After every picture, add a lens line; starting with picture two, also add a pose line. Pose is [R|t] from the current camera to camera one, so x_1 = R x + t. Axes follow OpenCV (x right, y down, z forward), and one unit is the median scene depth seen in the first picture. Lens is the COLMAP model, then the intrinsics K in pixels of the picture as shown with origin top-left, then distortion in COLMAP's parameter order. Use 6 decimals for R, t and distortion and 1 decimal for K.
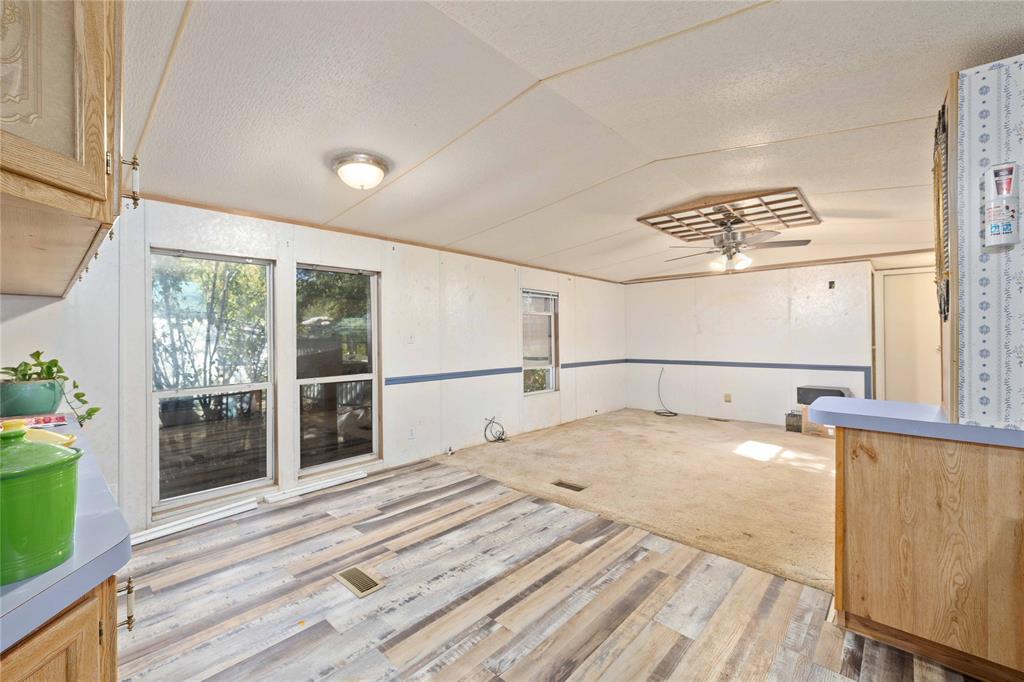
lens RADIAL K [[430.7, 0, 512.3], [0, 430.7, 335.9], [0, 0, 1]] dist [0.002304, -0.000531]
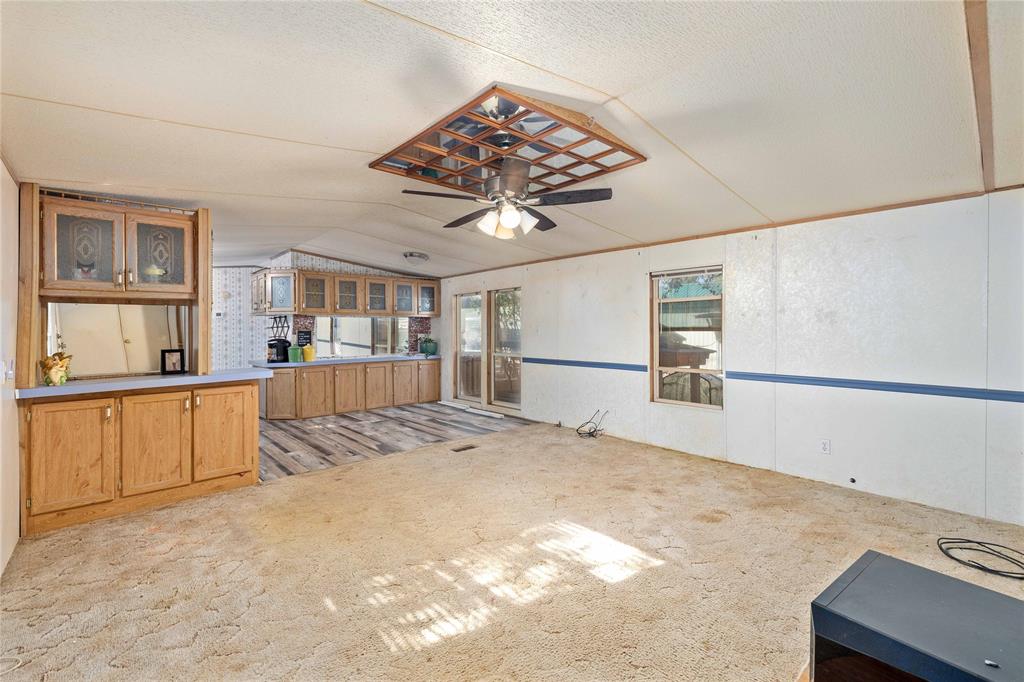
lens RADIAL K [[435.7, 0, 509.5], [0, 435.7, 326.9], [0, 0, 1]] dist [0.000652, -0.000085]
pose [[-0.091195, -0.000207, -0.995833, 1.776453], [0.007618, 0.999971, -0.000905, -0.010744], [0.995804, -0.007669, -0.091191, 1.590044]]
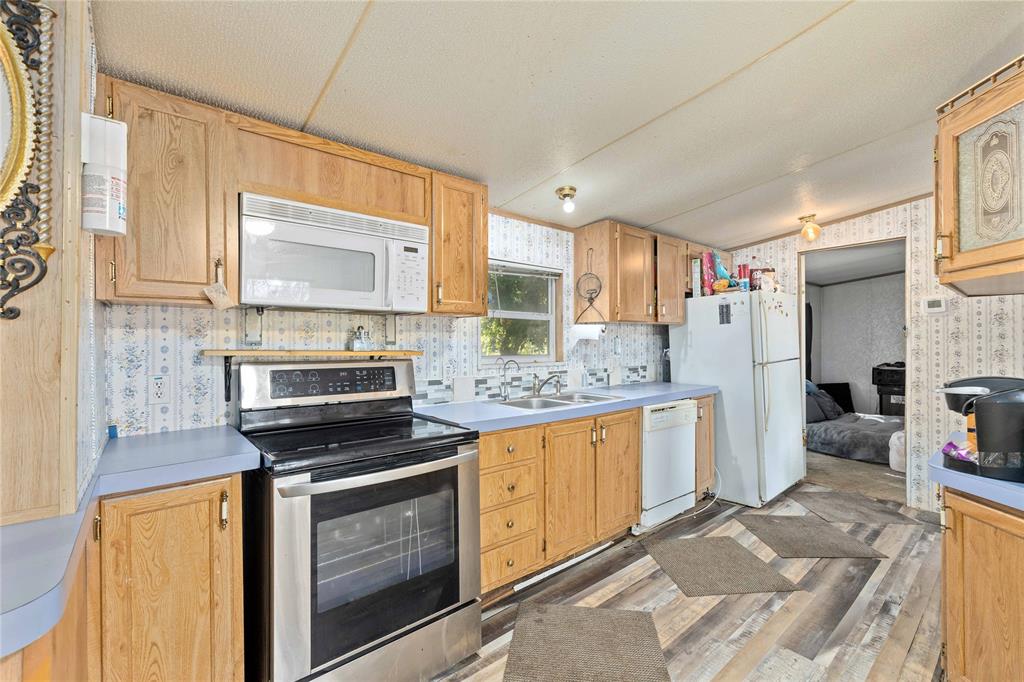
lens RADIAL K [[430.7, 0, 509.9], [0, 430.7, 339.7], [0, 0, 1]] dist [0.002304, -0.000531]
pose [[-0.990433, 0.011004, 0.137556, 0.197016], [0.009949, 0.999916, -0.008355, -0.010524], [-0.137636, -0.006907, -0.990459, 0.829952]]
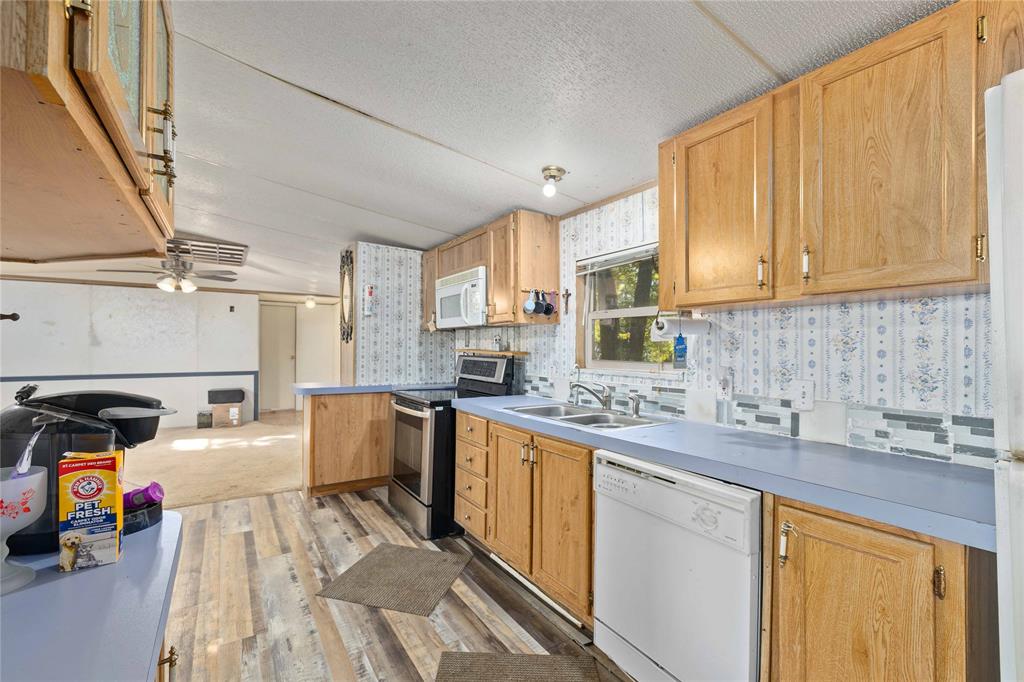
lens RADIAL K [[435.7, 0, 511.0], [0, 435.7, 344.6], [0, 0, 1]] dist [0.000652, -0.000085]
pose [[0.245319, 0.015014, 0.969326, -0.620544], [-0.007682, 0.999879, -0.013543, -0.001545], [-0.969412, -0.004124, 0.245405, -0.245750]]
